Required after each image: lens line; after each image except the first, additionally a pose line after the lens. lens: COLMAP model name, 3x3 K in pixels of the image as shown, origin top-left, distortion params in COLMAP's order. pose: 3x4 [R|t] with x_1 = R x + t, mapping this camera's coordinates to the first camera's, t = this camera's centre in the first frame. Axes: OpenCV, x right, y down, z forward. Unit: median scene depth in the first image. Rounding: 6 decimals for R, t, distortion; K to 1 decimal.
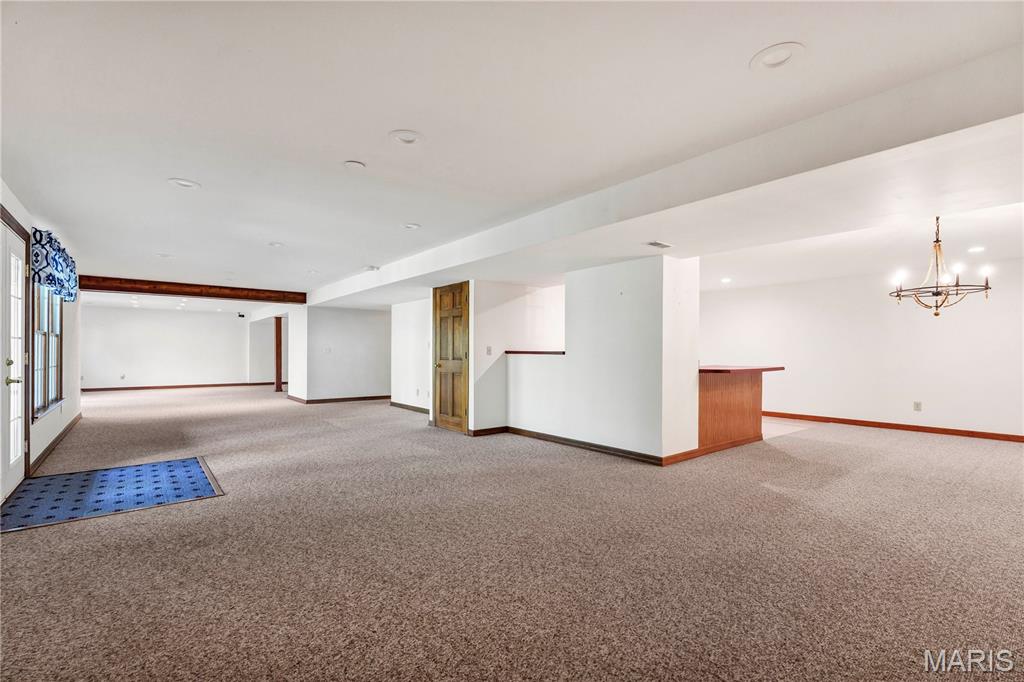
lens RADIAL K [[470.4, 0, 513.4], [0, 470.4, 351.0], [0, 0, 1]] dist [0.005272, -0.002272]
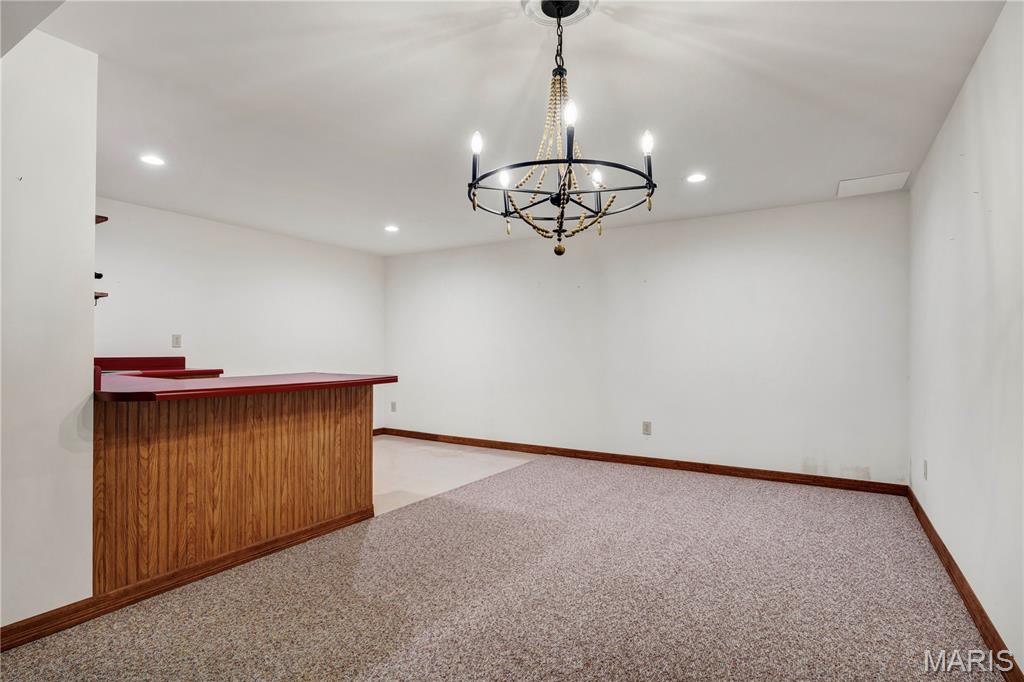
lens RADIAL K [[530.2, 0, 511.4], [0, 530.2, 339.7], [0, 0, 1]] dist [-0.000996, -0.000460]
pose [[0.942058, 0.005783, 0.335400, 0.529934], [-0.000168, 0.999859, -0.016767, 0.004023], [-0.335450, 0.015739, 0.941926, 0.440485]]
